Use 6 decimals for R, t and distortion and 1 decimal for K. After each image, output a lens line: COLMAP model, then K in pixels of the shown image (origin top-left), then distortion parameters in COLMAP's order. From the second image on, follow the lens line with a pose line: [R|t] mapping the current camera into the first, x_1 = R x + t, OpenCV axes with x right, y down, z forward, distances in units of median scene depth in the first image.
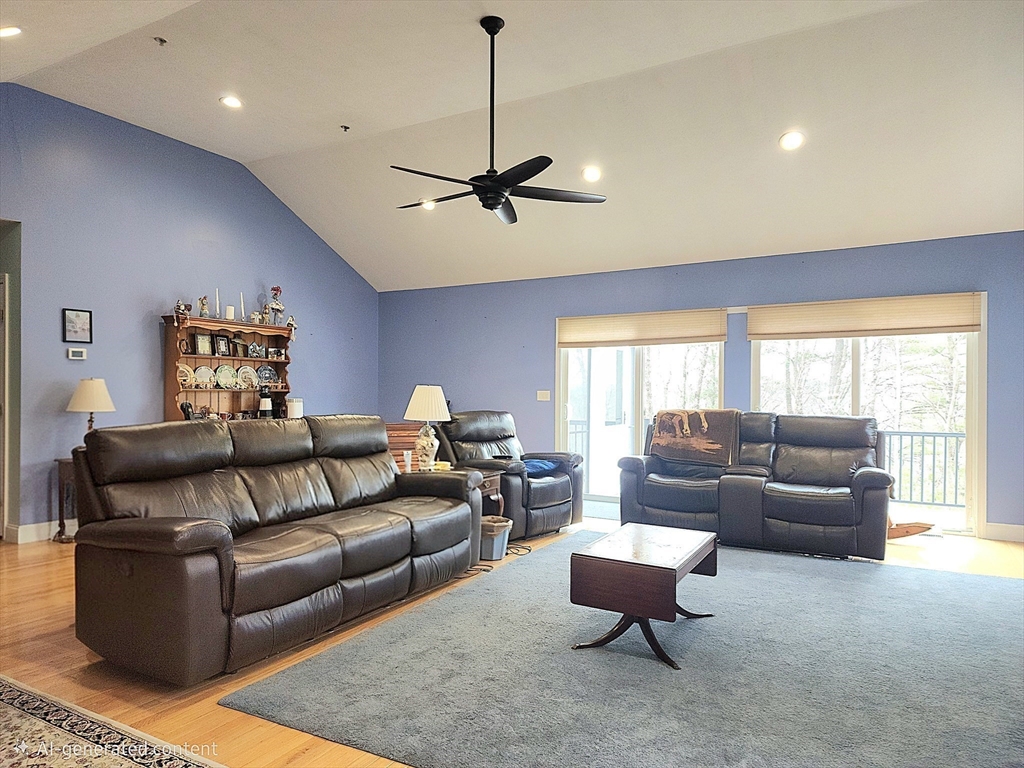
lens RADIAL K [[679.2, 0, 506.7], [0, 679.2, 382.2], [0, 0, 1]] dist [0.062450, -0.043893]
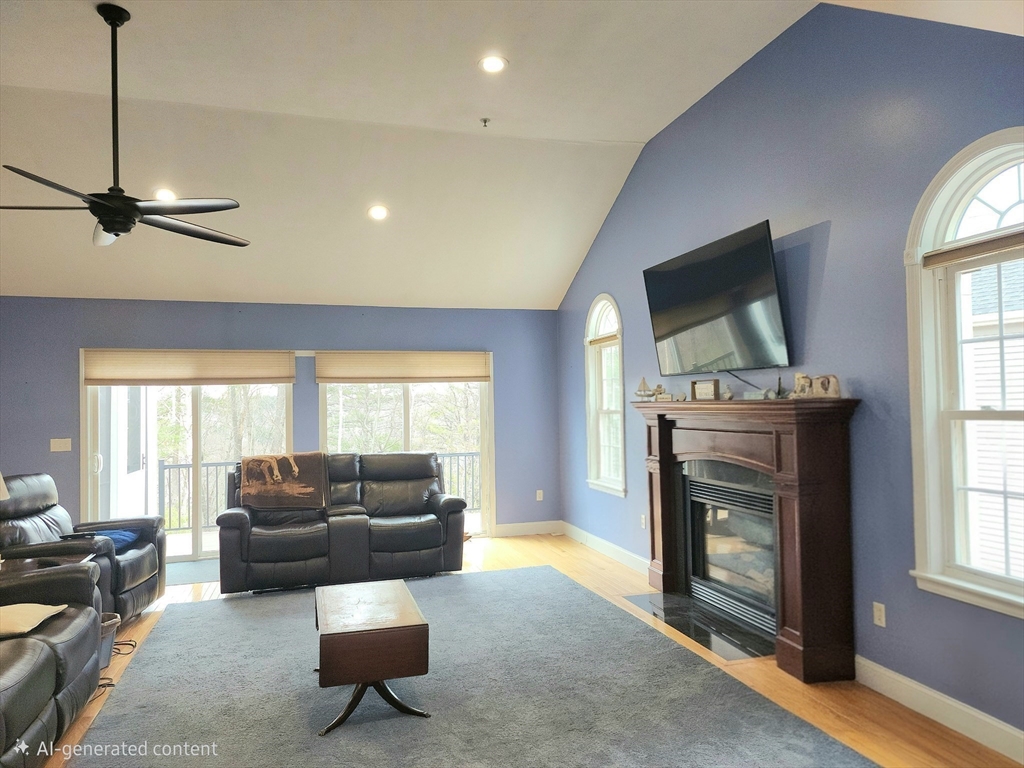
lens RADIAL K [[679.2, 0, 504.0], [0, 679.2, 383.7], [0, 0, 1]] dist [0.062450, -0.043893]
pose [[0.686157, 0.003818, 0.727443, -0.245950], [0.007483, 0.999896, -0.012306, -0.051824], [-0.727415, 0.013887, 0.686058, 0.081574]]
